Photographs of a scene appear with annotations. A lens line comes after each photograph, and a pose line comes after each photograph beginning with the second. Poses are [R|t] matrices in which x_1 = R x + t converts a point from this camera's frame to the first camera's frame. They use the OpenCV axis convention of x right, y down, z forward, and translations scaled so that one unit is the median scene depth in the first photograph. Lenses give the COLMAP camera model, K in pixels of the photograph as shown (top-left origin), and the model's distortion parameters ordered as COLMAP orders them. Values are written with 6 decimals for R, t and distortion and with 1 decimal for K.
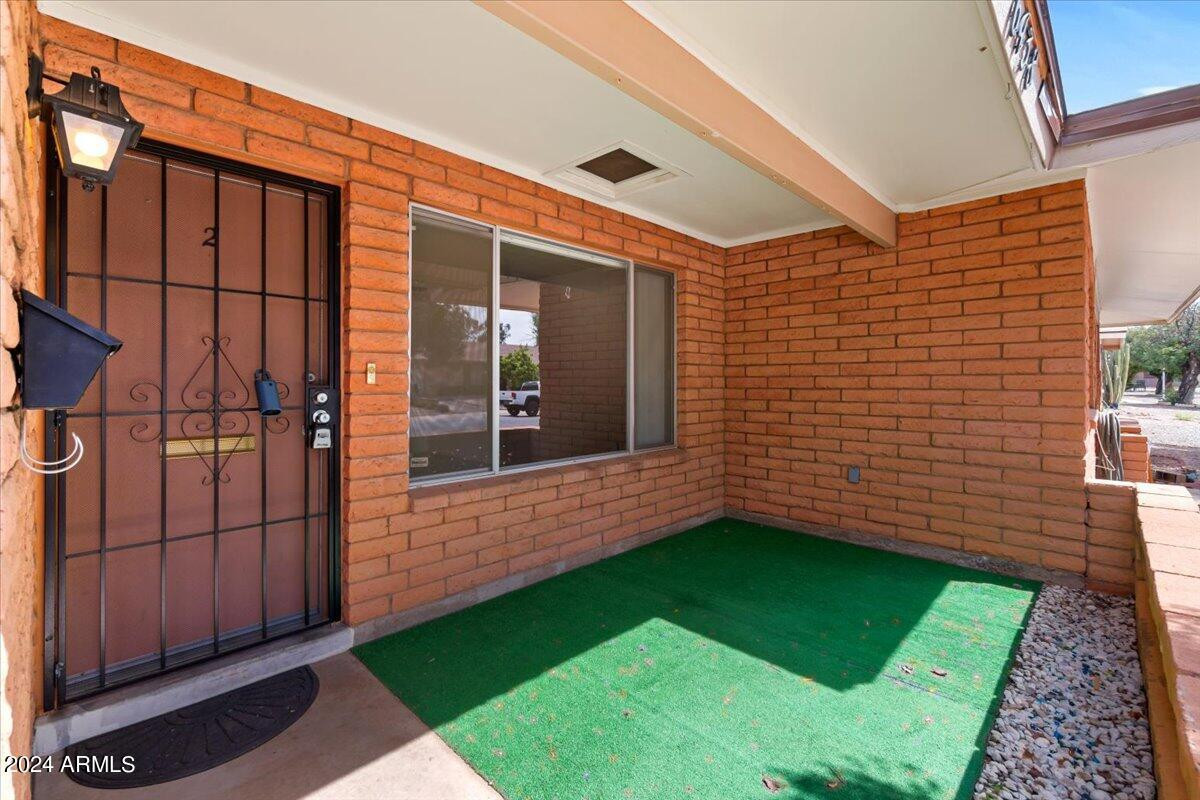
lens RADIAL K [[527.5, 0, 594.7], [0, 527.5, 378.9], [0, 0, 1]] dist [0.001718, 0.000299]
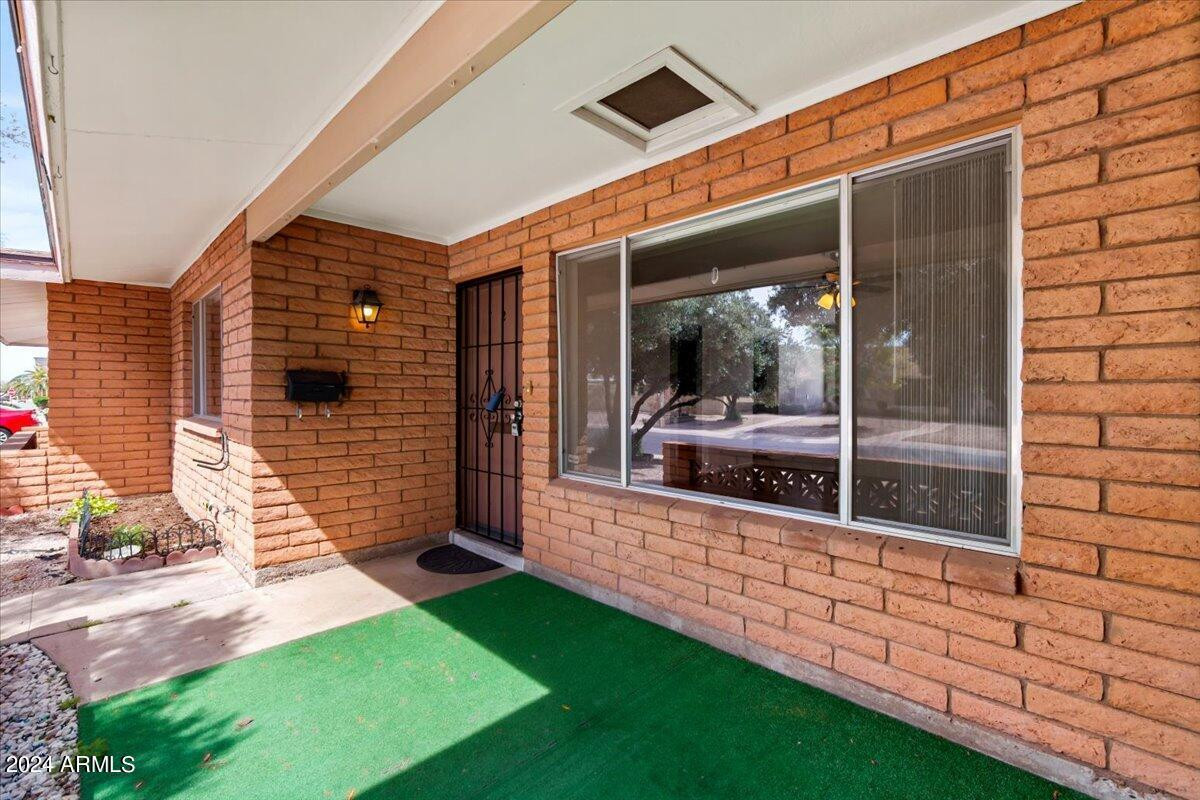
lens RADIAL K [[527.5, 0, 605.1], [0, 527.5, 405.1], [0, 0, 1]] dist [0.001718, 0.000299]
pose [[-0.002671, 0.010974, -0.999936, 0.879317], [-0.007902, 0.999908, 0.010995, 0.016383], [0.999965, 0.007931, -0.002584, 1.056158]]
